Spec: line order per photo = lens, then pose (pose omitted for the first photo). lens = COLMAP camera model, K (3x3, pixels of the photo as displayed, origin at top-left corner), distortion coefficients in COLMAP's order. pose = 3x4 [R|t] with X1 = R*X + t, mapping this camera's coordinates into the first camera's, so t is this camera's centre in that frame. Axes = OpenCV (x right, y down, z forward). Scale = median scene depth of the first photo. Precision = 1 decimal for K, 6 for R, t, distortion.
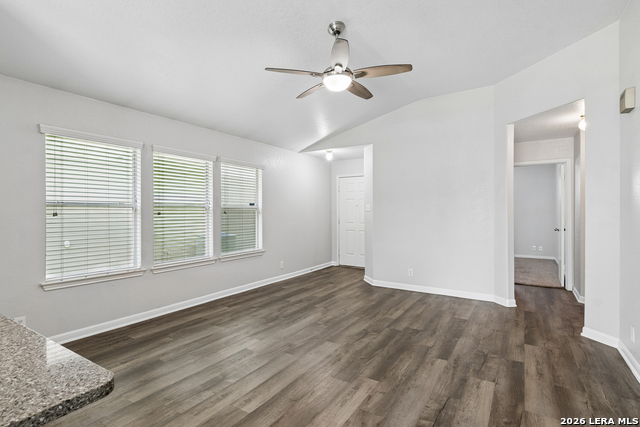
lens RADIAL K [[318.0, 0, 320.1], [0, 318.0, 209.9], [0, 0, 1]] dist [0.003215, -0.000061]
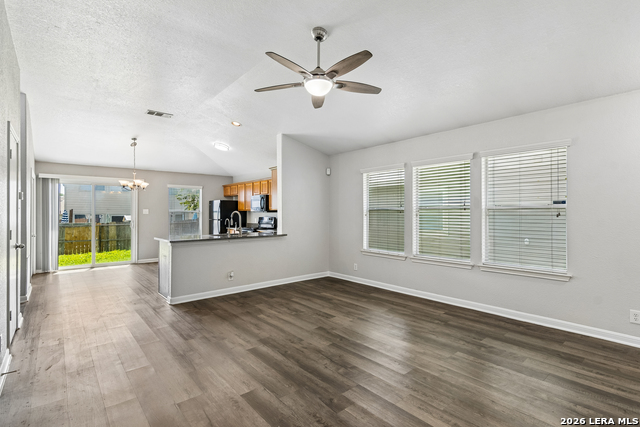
lens RADIAL K [[305.7, 0, 322.7], [0, 305.7, 213.0], [0, 0, 1]] dist [0.005270, -0.000963]
pose [[-0.285420, 0.000135, -0.958402, 0.829465], [0.008155, 0.999964, -0.002287, 0.003042], [0.958368, -0.008468, -0.285411, 1.081578]]
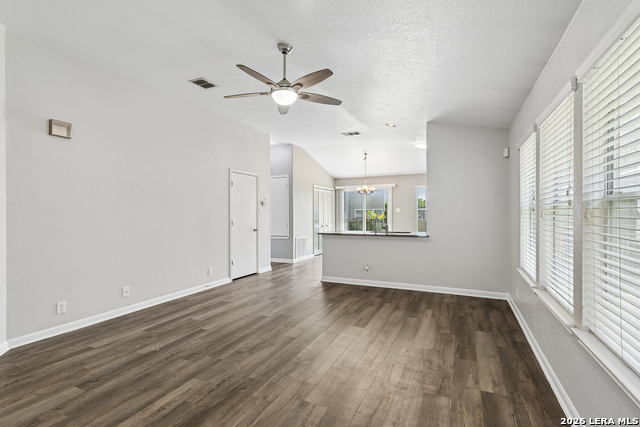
lens RADIAL K [[305.7, 0, 324.2], [0, 305.7, 212.8], [0, 0, 1]] dist [0.005270, -0.000963]
pose [[-0.989357, 0.005418, -0.145409, 0.062647], [0.006331, 0.999963, -0.005817, 0.008412], [0.145372, -0.006675, -0.989355, 1.739516]]
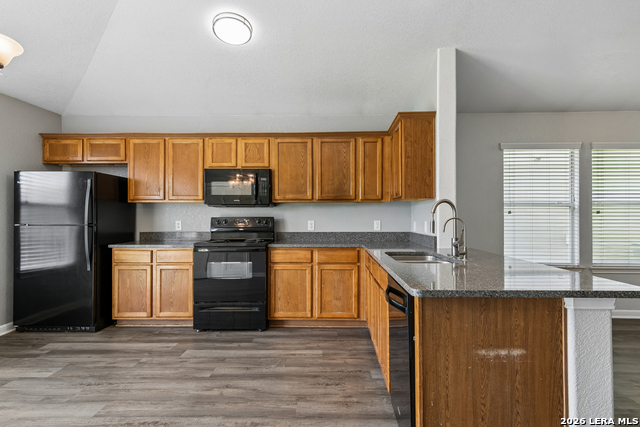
lens RADIAL K [[366.9, 0, 317.6], [0, 366.9, 216.6], [0, 0, 1]] dist [0.020059, -0.000823]
pose [[0.510767, 0.001951, -0.859717, 0.032263], [0.004375, 0.999979, 0.004868, 0.017223], [0.859708, -0.006248, 0.510747, -0.341202]]
